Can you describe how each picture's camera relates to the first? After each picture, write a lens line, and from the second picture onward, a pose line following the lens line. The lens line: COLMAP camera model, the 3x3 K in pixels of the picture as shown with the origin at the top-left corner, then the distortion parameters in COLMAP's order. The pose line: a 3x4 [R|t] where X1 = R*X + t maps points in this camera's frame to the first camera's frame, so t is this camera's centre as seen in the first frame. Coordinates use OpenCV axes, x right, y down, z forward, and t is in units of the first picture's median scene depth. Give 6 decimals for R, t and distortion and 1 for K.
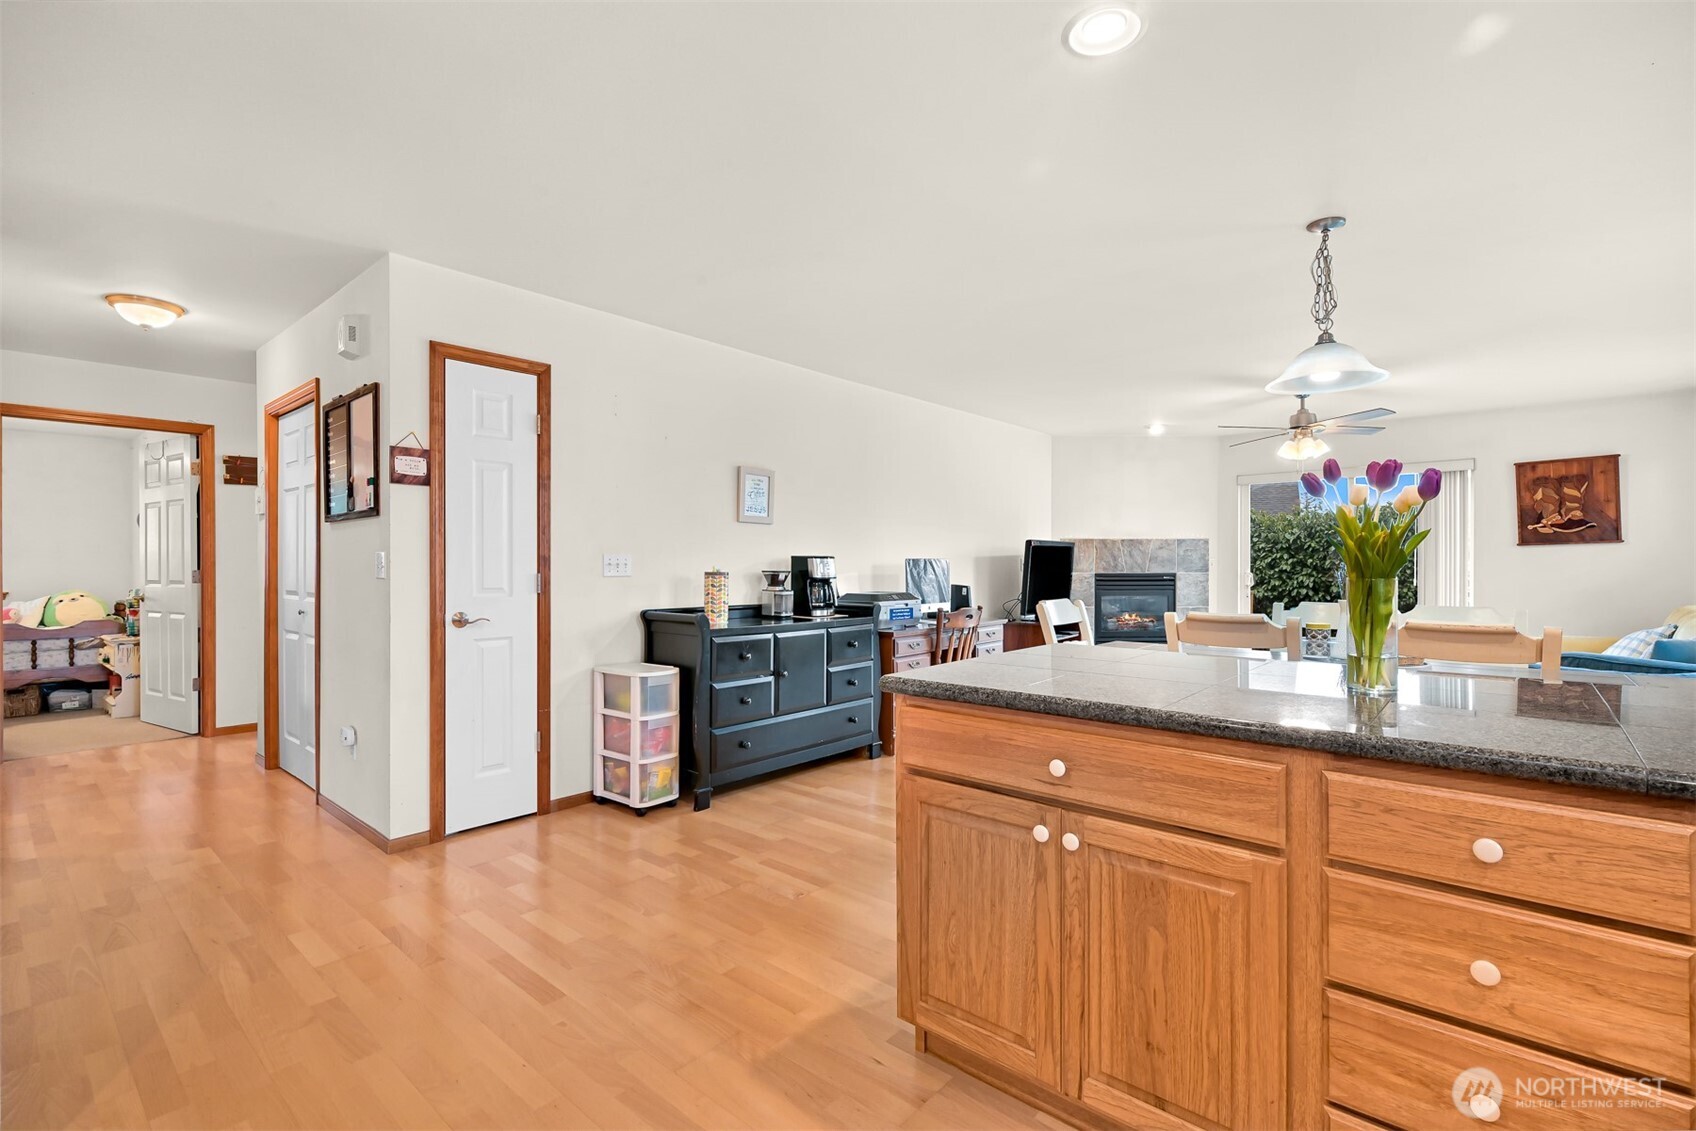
lens RADIAL K [[769.3, 0, 850.2], [0, 769.3, 573.4], [0, 0, 1]] dist [-0.001179, -0.000259]
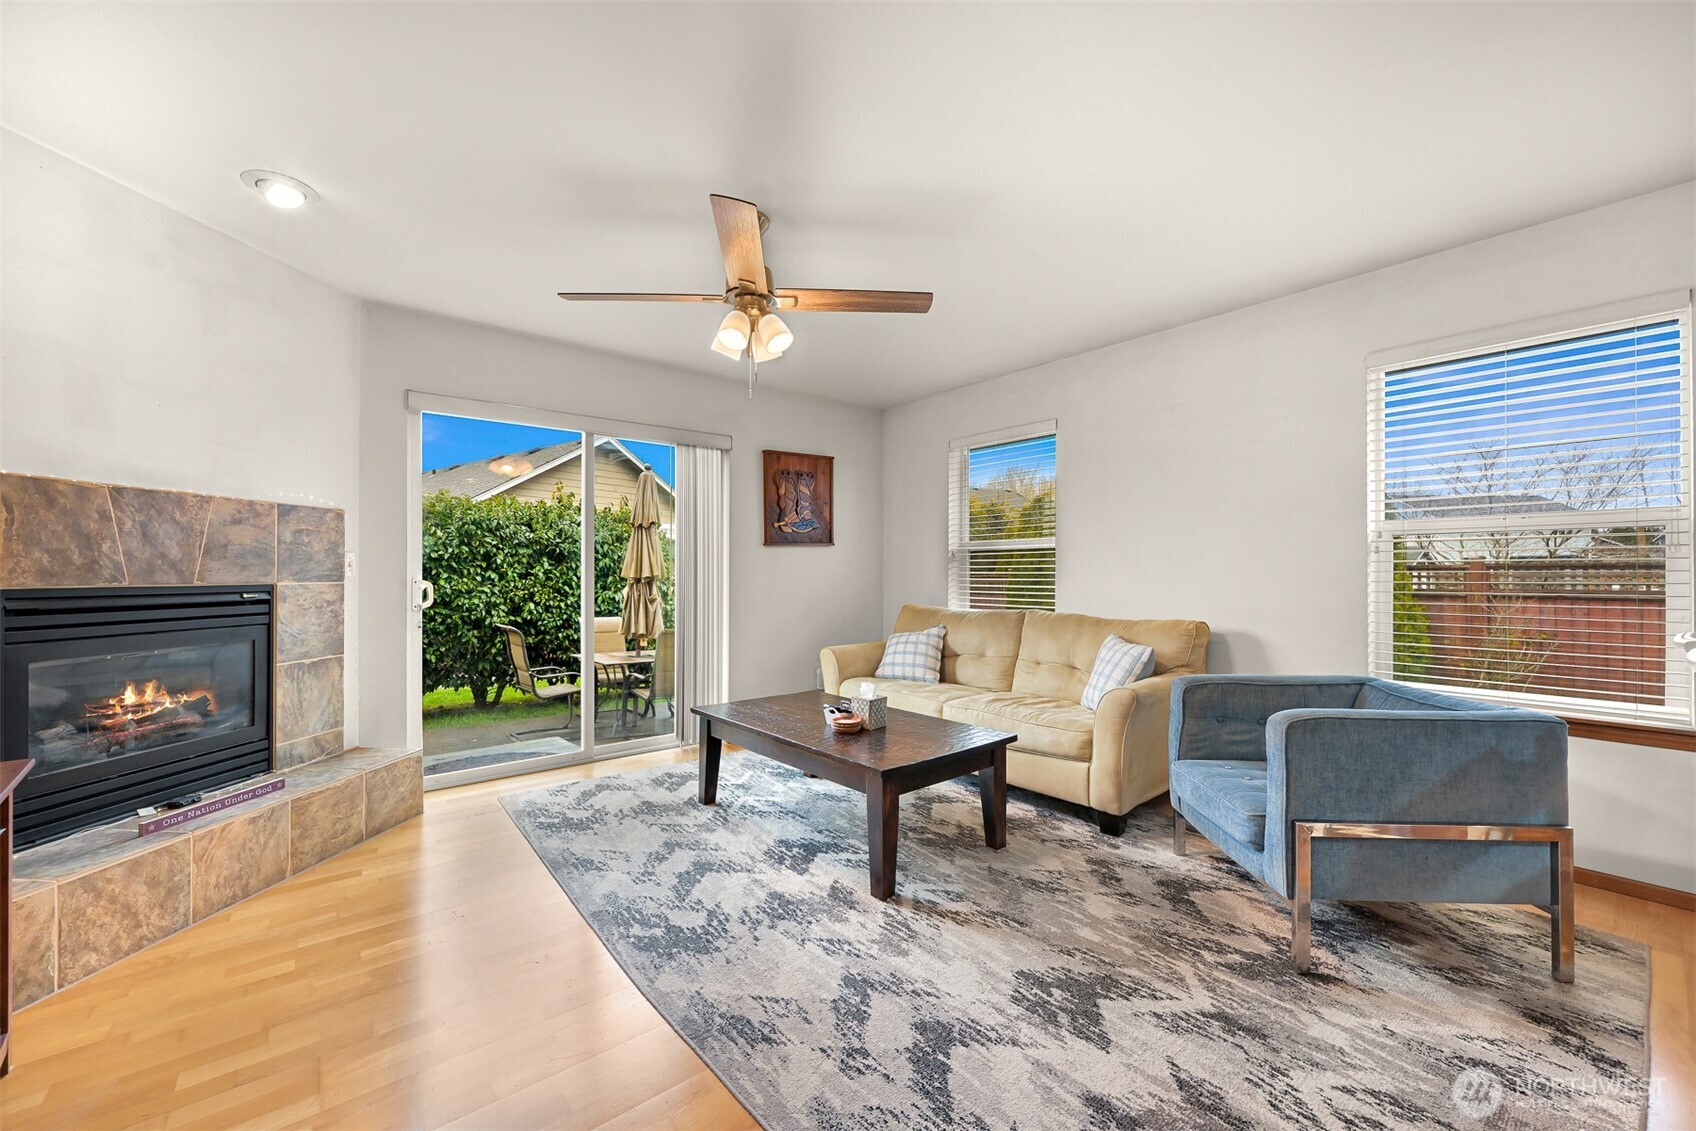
lens RADIAL K [[673.9, 0, 858.6], [0, 673.9, 566.0], [0, 0, 1]] dist [0.001758, -0.001544]
pose [[0.169596, 0.011841, 0.985442, 0.140156], [0.012992, 0.999814, -0.014249, -0.001210], [-0.985428, 0.015219, 0.169411, 0.746932]]
